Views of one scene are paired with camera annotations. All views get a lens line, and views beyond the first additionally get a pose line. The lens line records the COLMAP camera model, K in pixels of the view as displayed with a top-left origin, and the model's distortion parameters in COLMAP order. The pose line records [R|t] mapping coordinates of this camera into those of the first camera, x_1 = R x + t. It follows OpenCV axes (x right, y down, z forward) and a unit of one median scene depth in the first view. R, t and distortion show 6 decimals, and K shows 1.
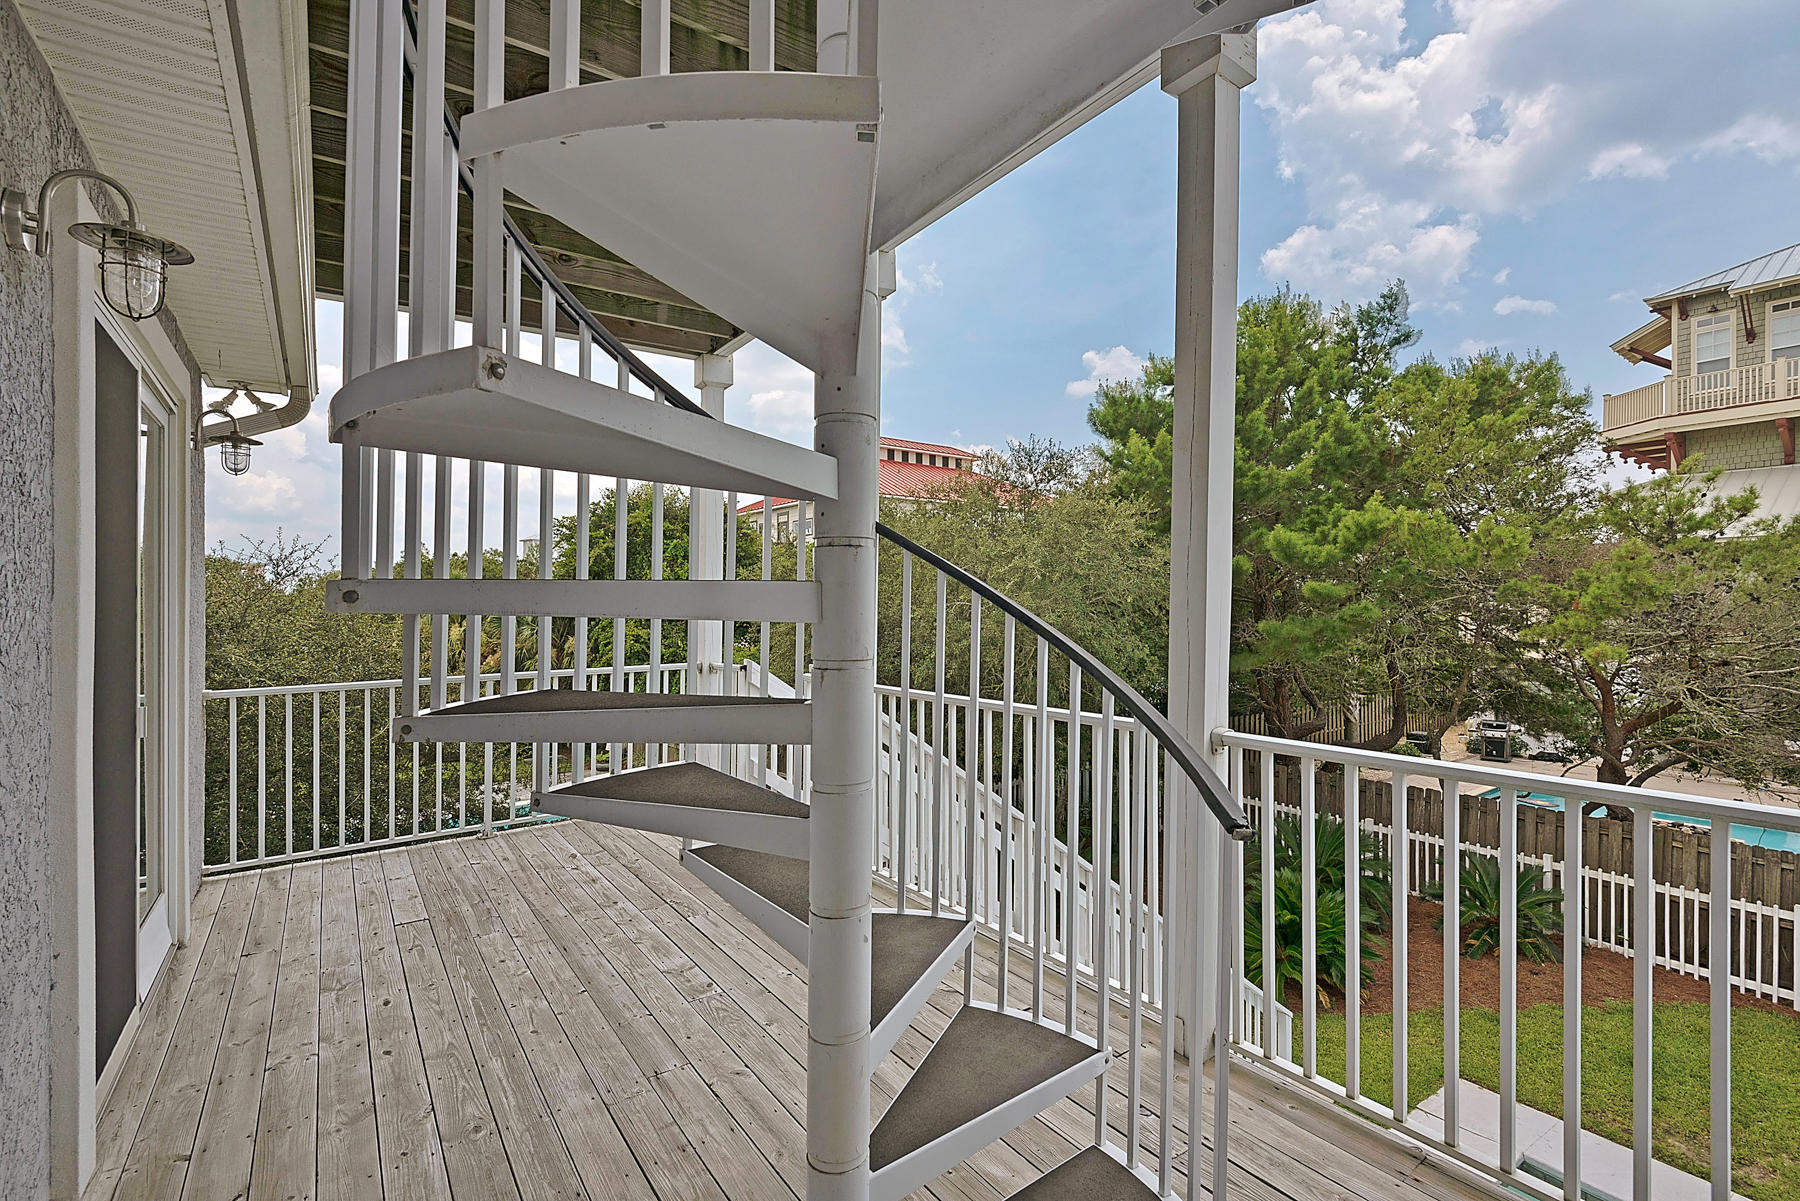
lens RADIAL K [[819.8, 0, 927.3], [0, 819.8, 606.9], [0, 0, 1]] dist [0.015227, -0.007817]
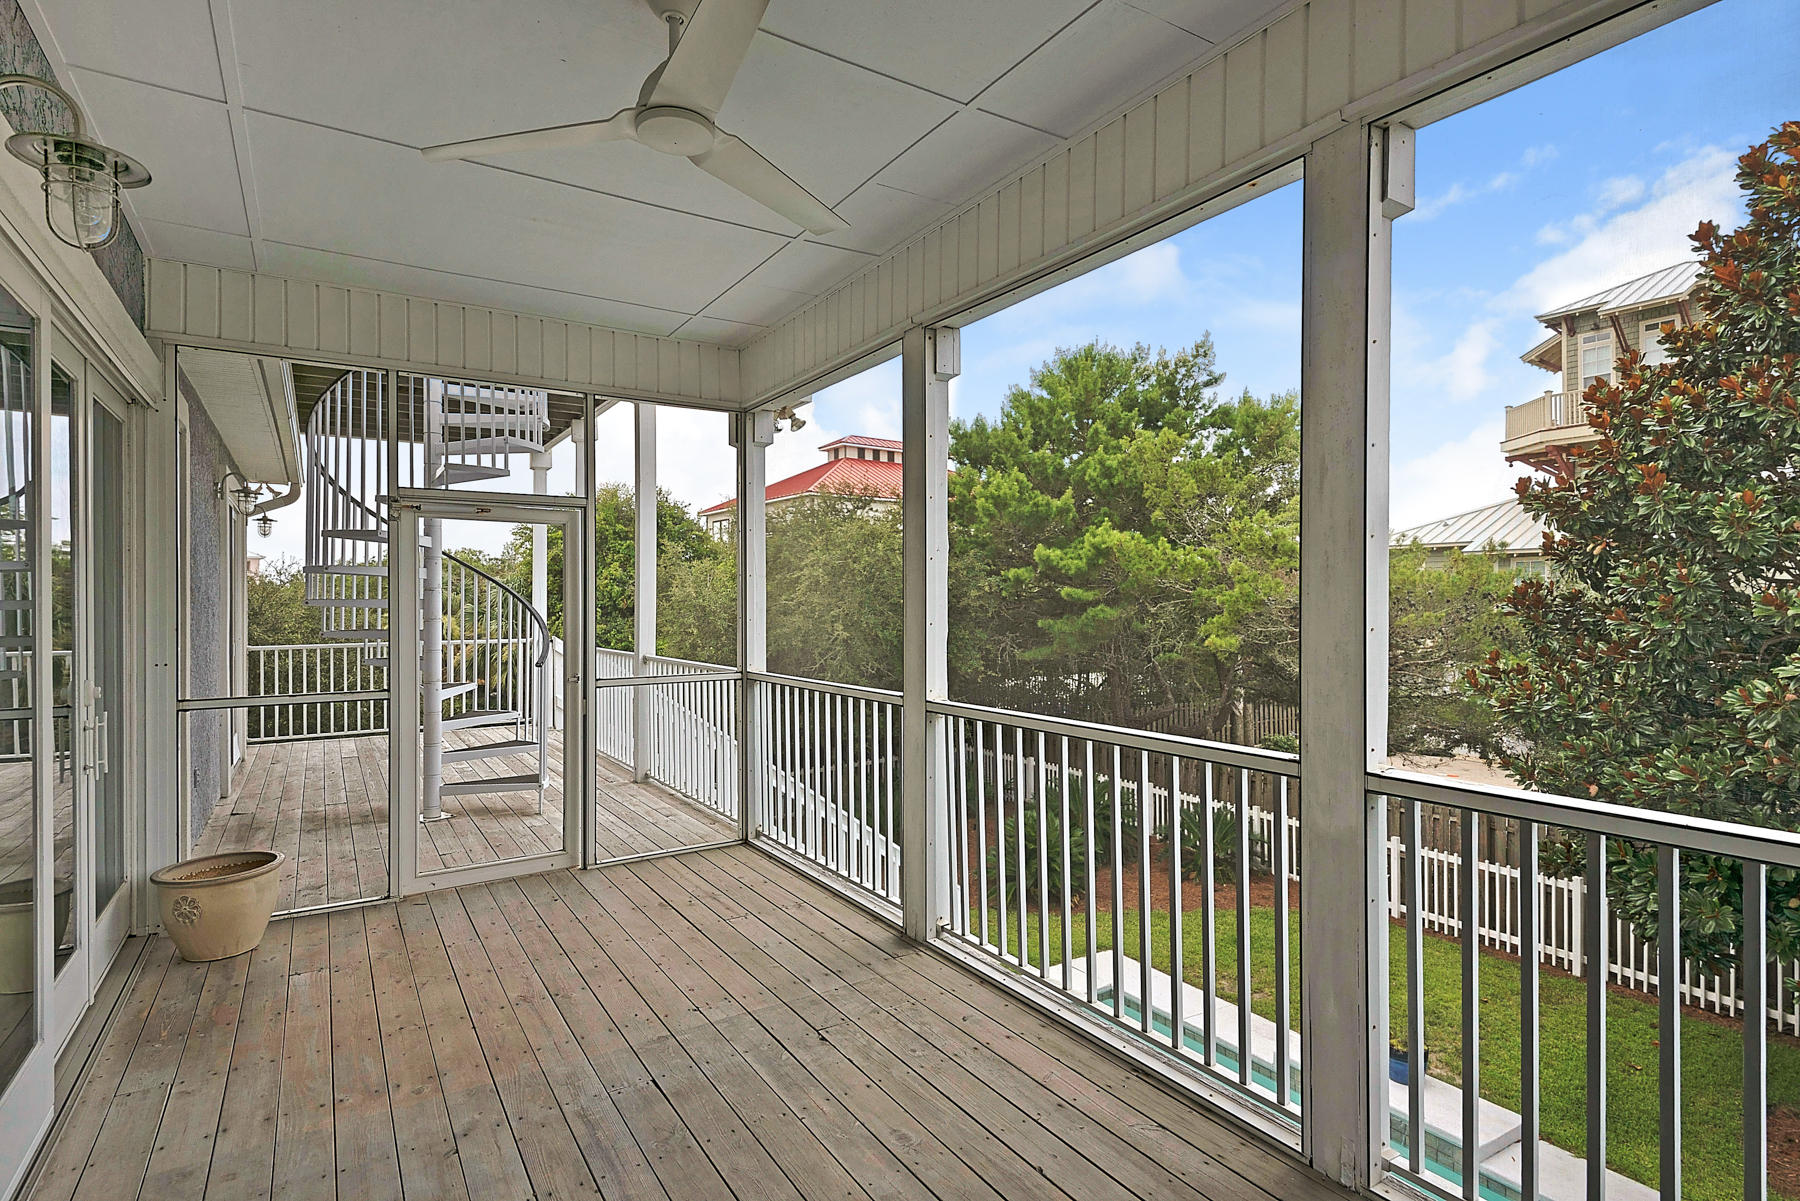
lens RADIAL K [[890.2, 0, 903.0], [0, 890.2, 624.0], [0, 0, 1]] dist [0.005562, 0.000854]
pose [[0.999243, 0.006793, -0.038298, 0.249739], [-0.006133, 0.999831, 0.017327, 0.001886], [0.038409, -0.017079, 0.999116, -0.349711]]
